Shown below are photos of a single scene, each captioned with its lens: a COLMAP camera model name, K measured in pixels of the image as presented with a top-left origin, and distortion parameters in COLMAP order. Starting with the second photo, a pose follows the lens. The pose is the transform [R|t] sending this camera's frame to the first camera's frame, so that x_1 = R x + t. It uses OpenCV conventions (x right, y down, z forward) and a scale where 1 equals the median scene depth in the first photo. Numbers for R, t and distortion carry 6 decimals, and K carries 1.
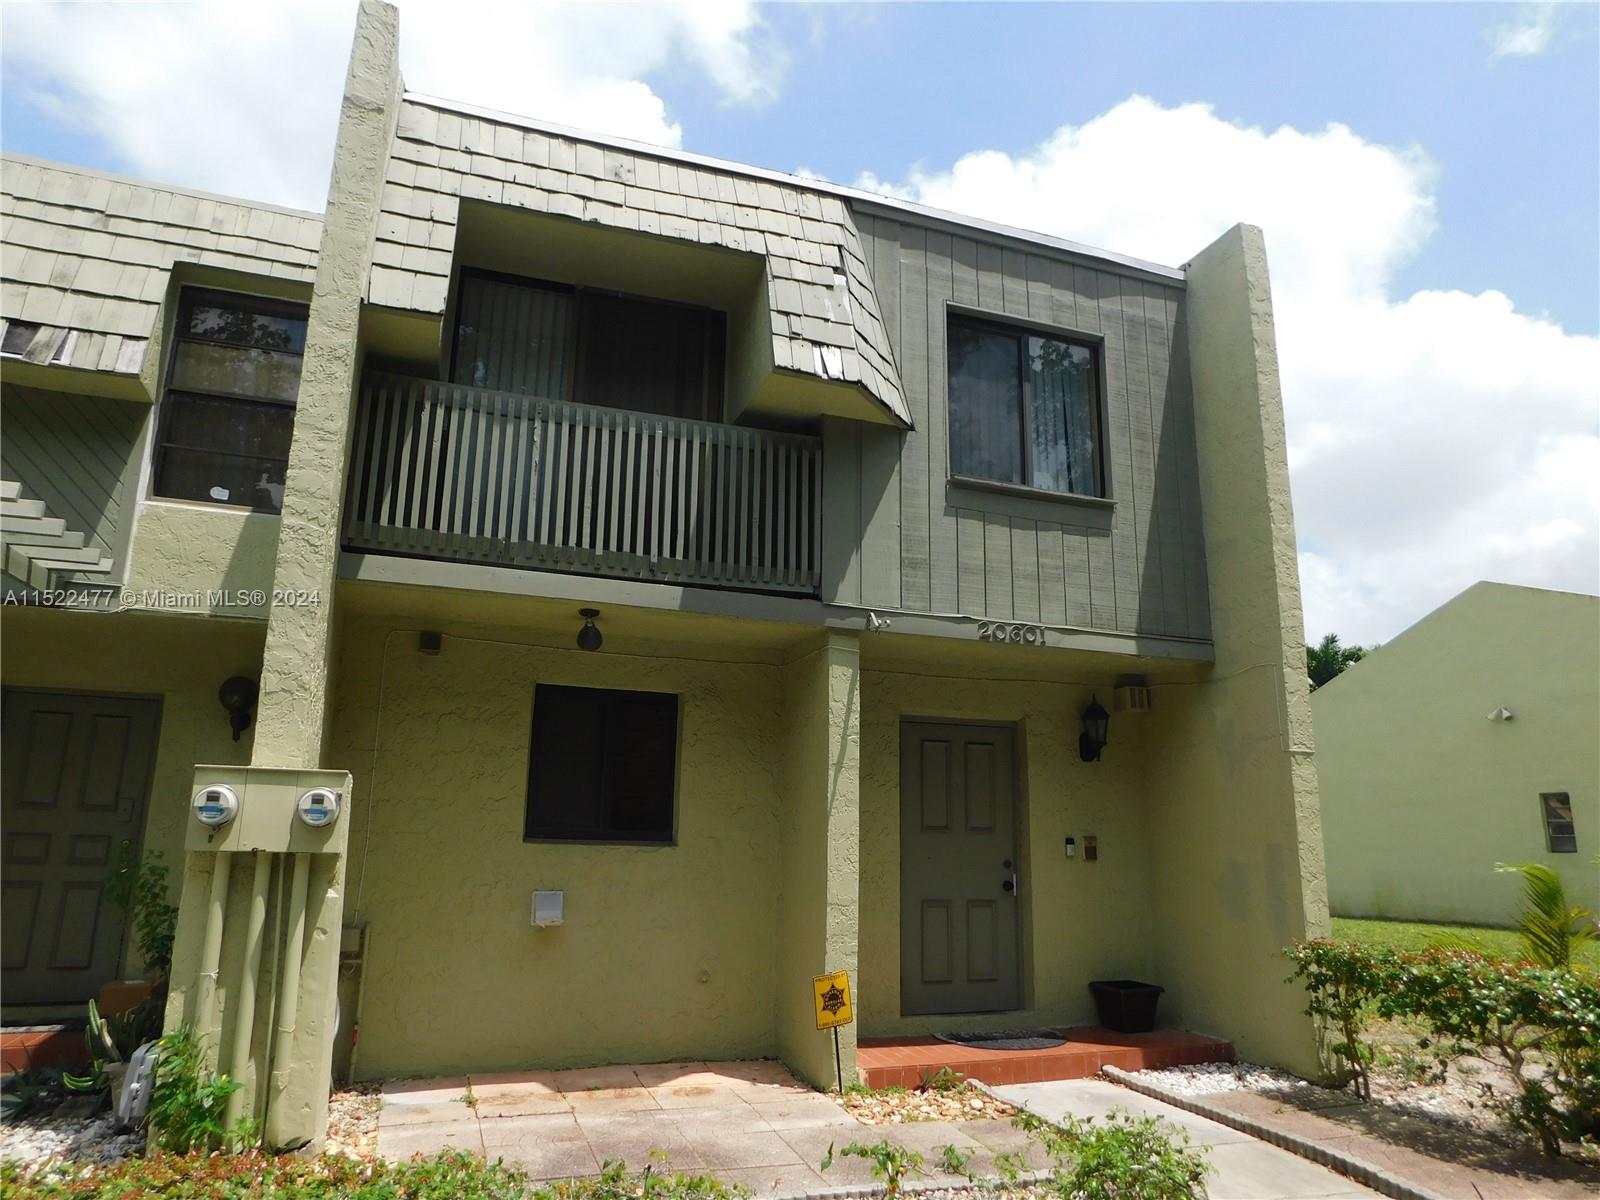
lens RADIAL K [[1050.2, 0, 796.7], [0, 1050.2, 598.7], [0, 0, 1]] dist [-0.062570, 0.041191]
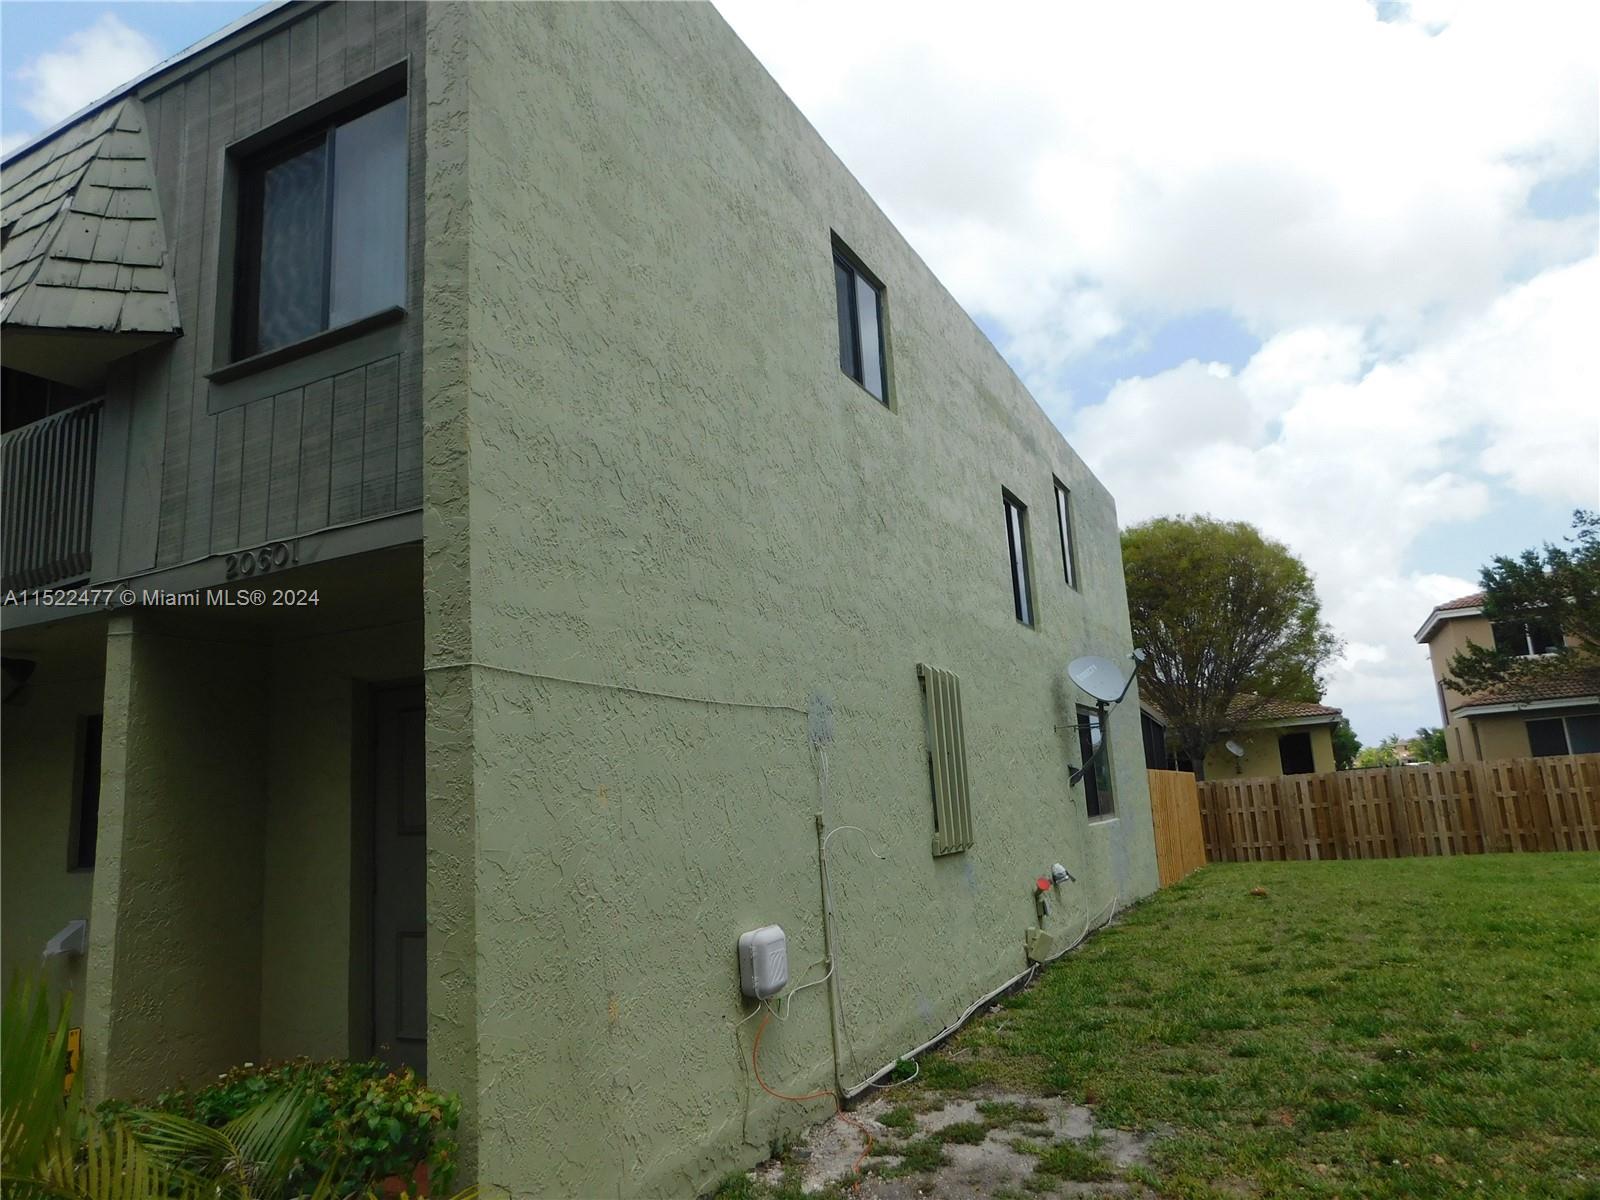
lens RADIAL K [[1050.2, 0, 801.9], [0, 1050.2, 600.4], [0, 0, 1]] dist [-0.062570, 0.041191]
pose [[0.694888, -0.198422, -0.691201, 1.079385], [0.229549, 0.972099, -0.048286, 0.203010], [0.681497, -0.125111, 0.721047, 0.861926]]
